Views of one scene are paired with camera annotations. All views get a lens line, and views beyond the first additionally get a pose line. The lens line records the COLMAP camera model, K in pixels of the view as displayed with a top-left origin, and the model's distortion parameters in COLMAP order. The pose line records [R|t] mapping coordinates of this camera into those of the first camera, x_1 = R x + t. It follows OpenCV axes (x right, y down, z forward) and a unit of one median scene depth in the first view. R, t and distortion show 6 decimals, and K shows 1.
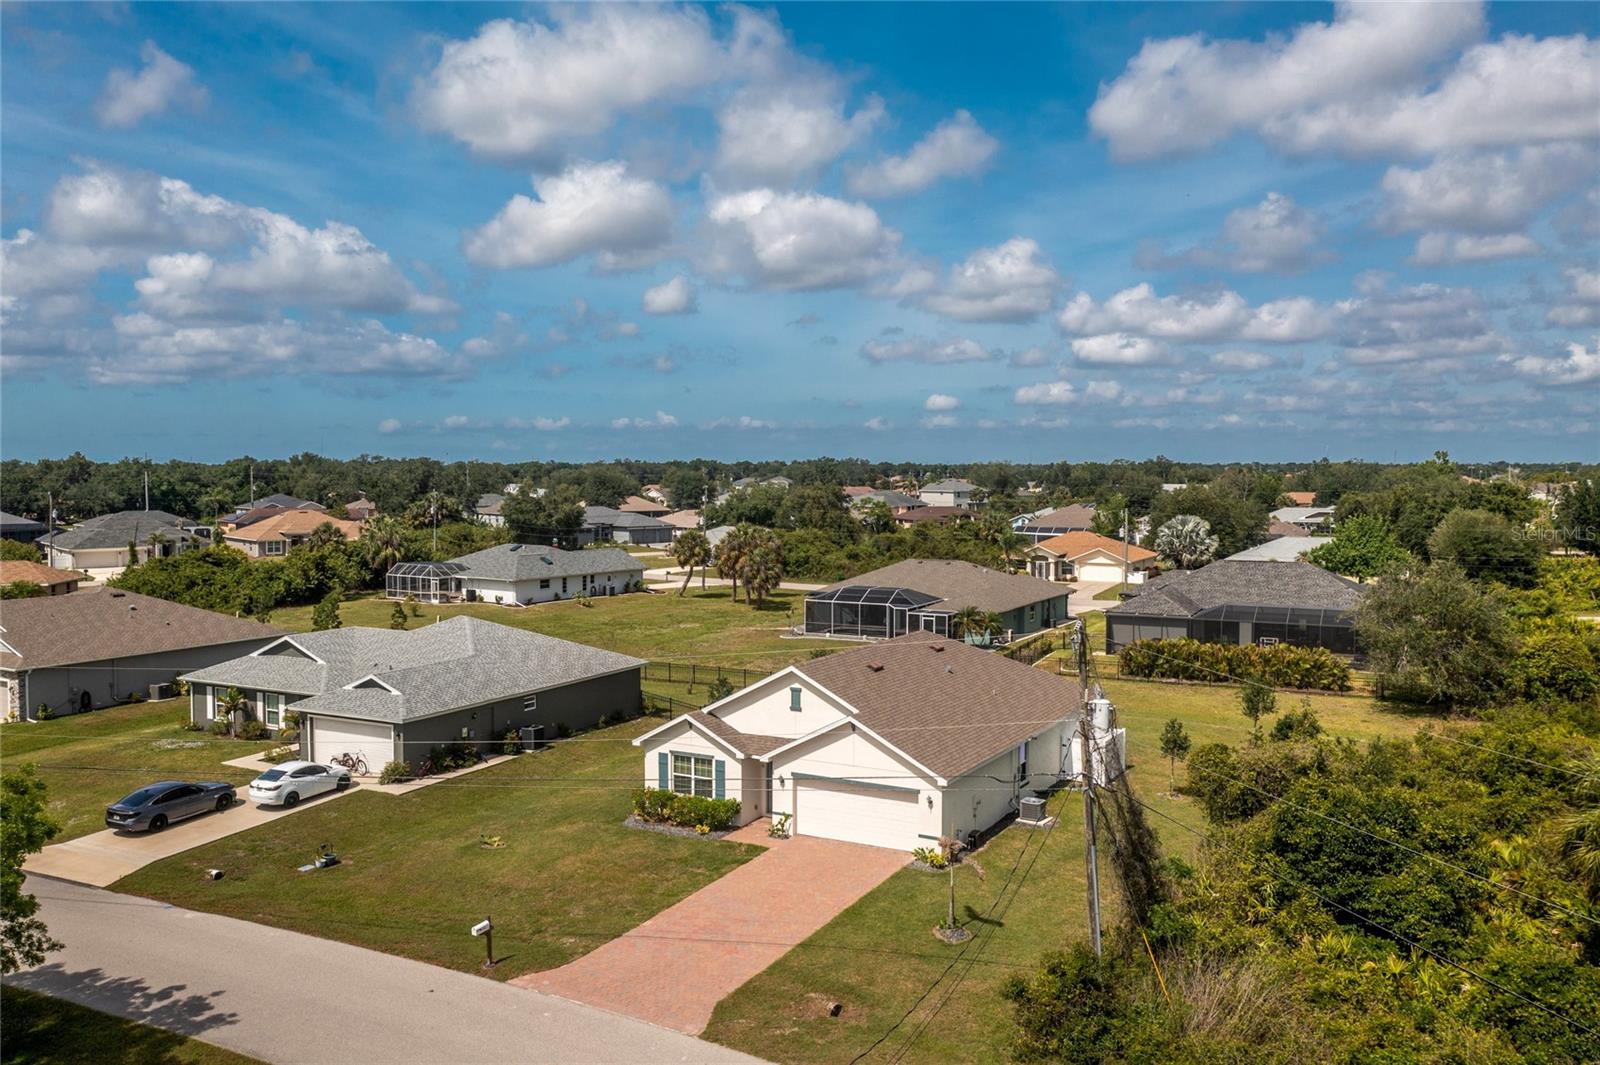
lens RADIAL K [[1287.5, 0, 795.3], [0, 1287.5, 510.8], [0, 0, 1]] dist [-0.001617, 0.002753]
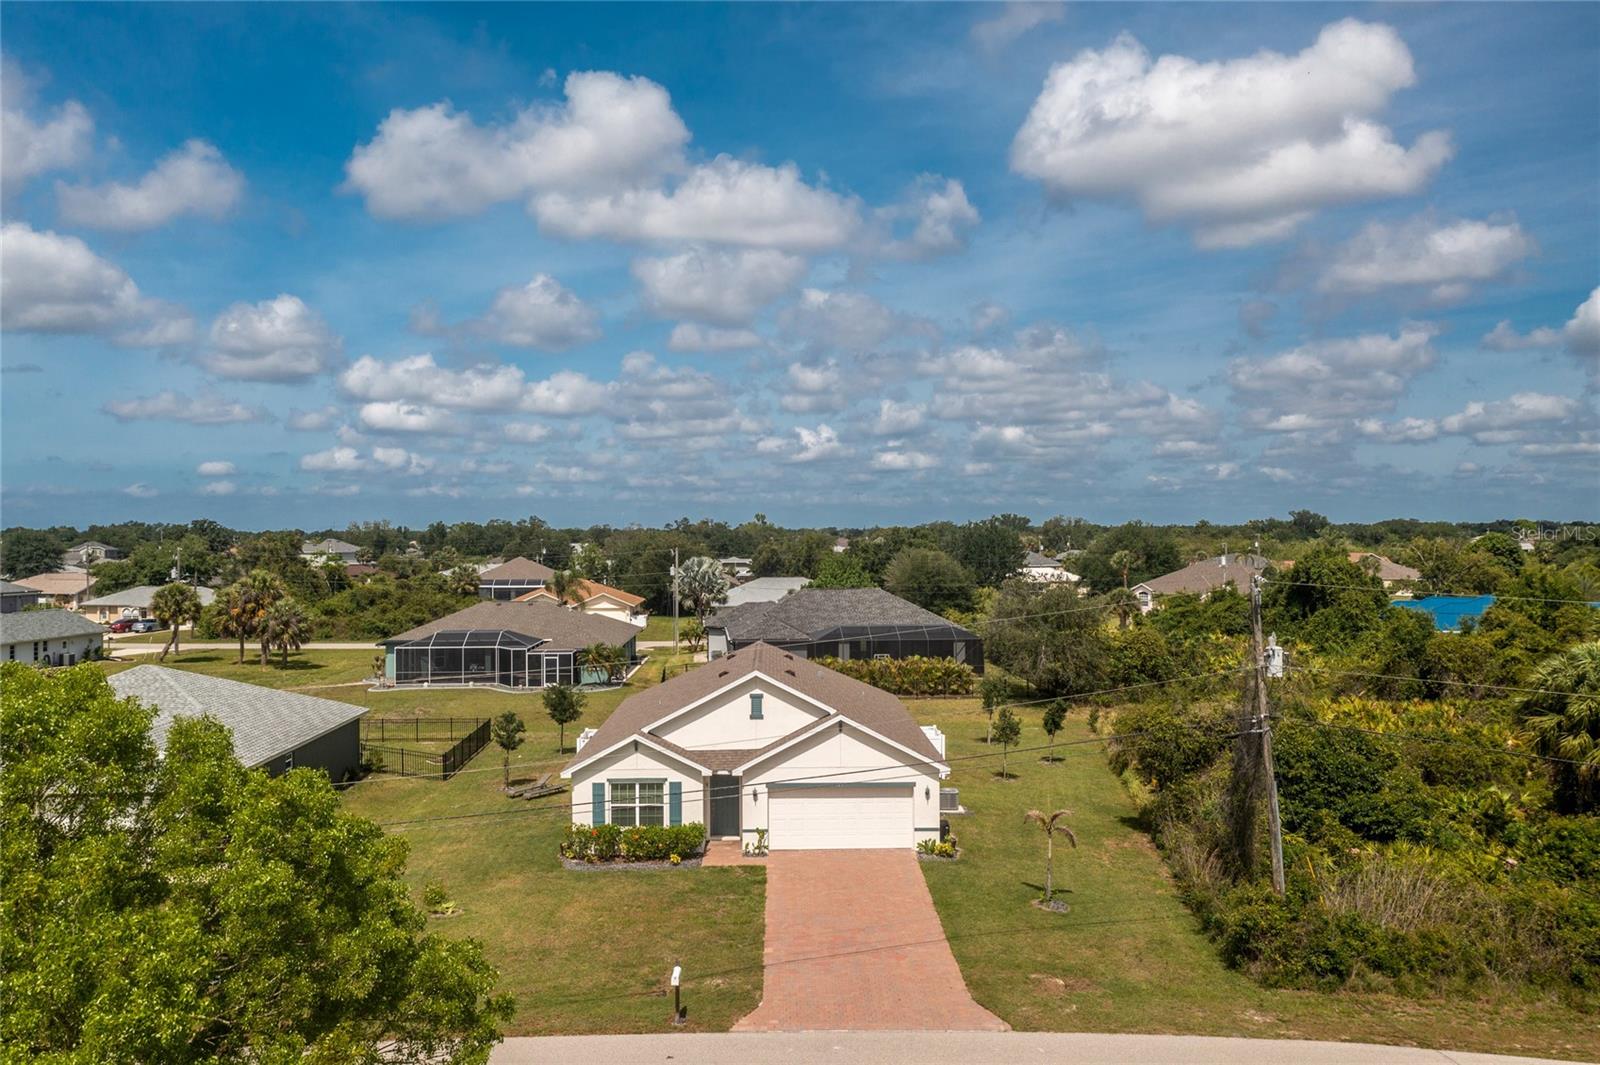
lens RADIAL K [[1297.7, 0, 800.1], [0, 1297.7, 587.8], [0, 0, 1]] dist [-0.002311, -0.004811]
pose [[0.858854, -0.027749, 0.511469, -0.435487], [0.025061, 0.999612, 0.012150, 0.049429], [-0.511608, 0.002383, 0.859216, 0.178247]]
